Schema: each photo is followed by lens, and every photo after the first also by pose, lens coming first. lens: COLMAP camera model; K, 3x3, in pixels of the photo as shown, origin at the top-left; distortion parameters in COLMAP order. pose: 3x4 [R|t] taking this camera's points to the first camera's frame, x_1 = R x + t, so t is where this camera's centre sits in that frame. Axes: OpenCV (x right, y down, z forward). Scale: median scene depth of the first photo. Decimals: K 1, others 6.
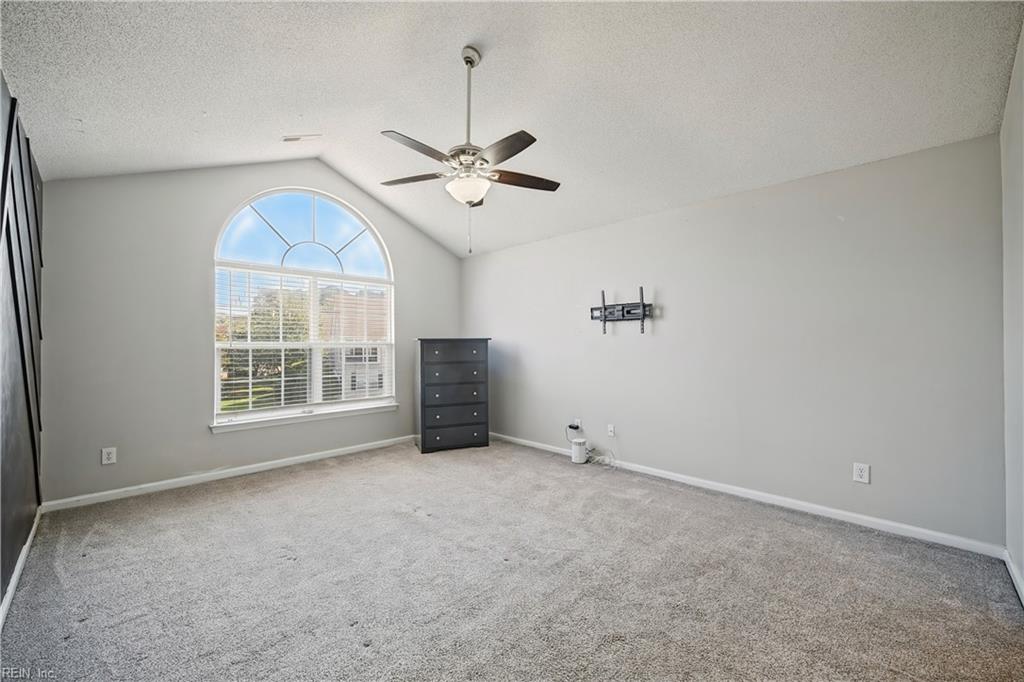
lens RADIAL K [[406.9, 0, 515.7], [0, 406.9, 341.2], [0, 0, 1]] dist [-0.001314, 0.000103]
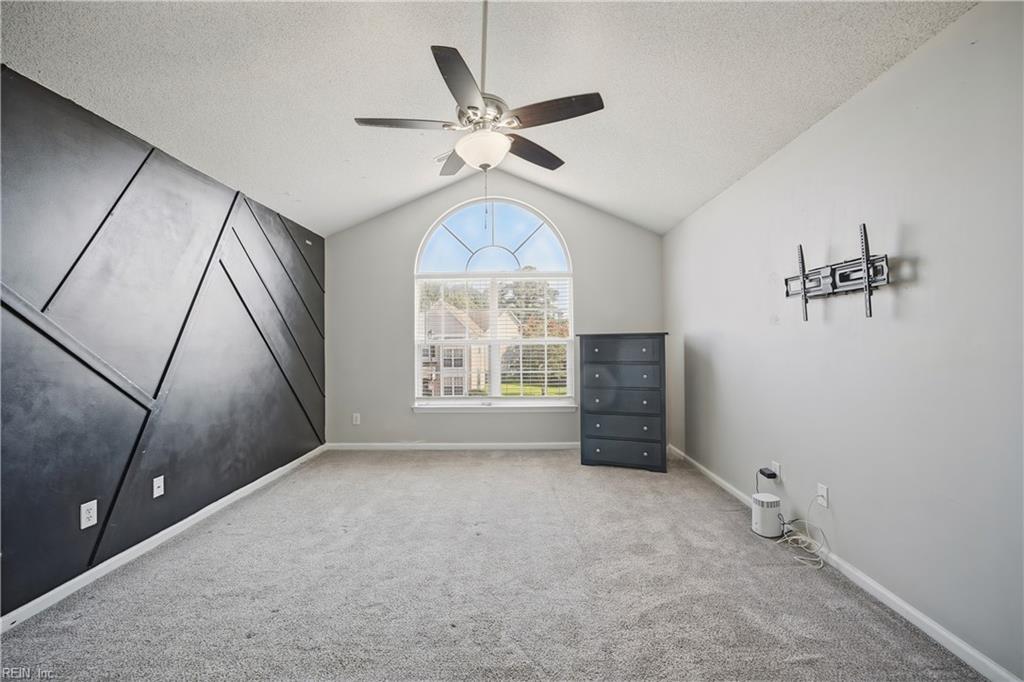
lens RADIAL K [[406.9, 0, 517.4], [0, 406.9, 341.3], [0, 0, 1]] dist [-0.001314, 0.000103]
pose [[0.694997, -0.003104, -0.719006, 0.345824], [0.011615, 0.999909, 0.006911, 0.001083], [0.718919, -0.013154, 0.694970, 0.322314]]
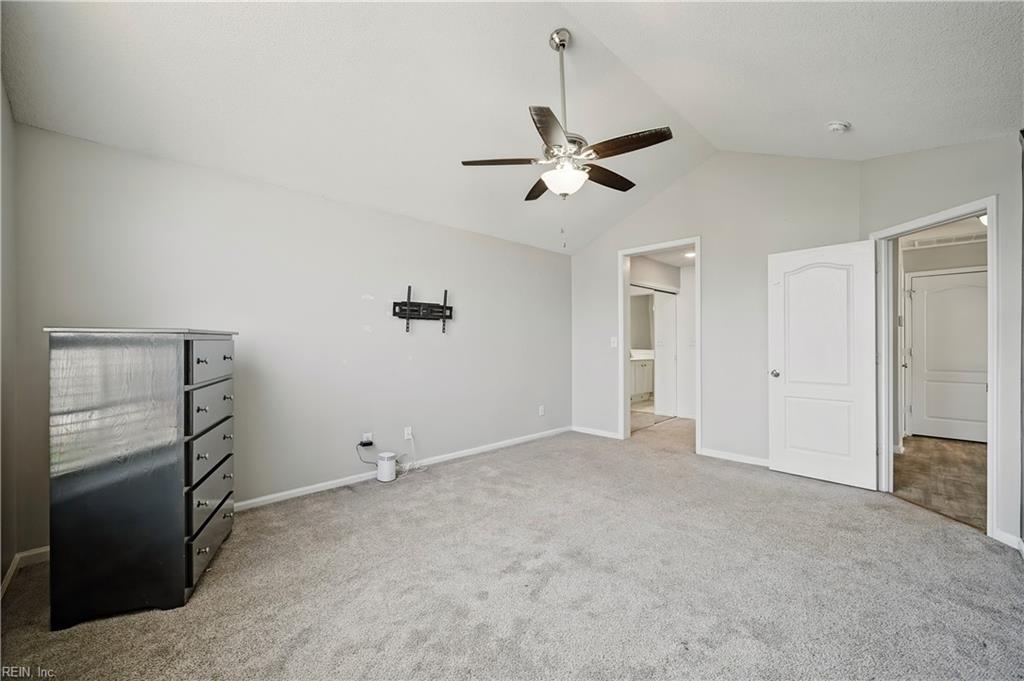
lens RADIAL K [[406.9, 0, 521.1], [0, 406.9, 343.5], [0, 0, 1]] dist [-0.001314, 0.000103]
pose [[0.005217, -0.000635, 0.999986, -0.723578], [-0.008012, 0.999968, 0.000677, 0.005672], [-0.999954, -0.008015, 0.005212, 0.737074]]
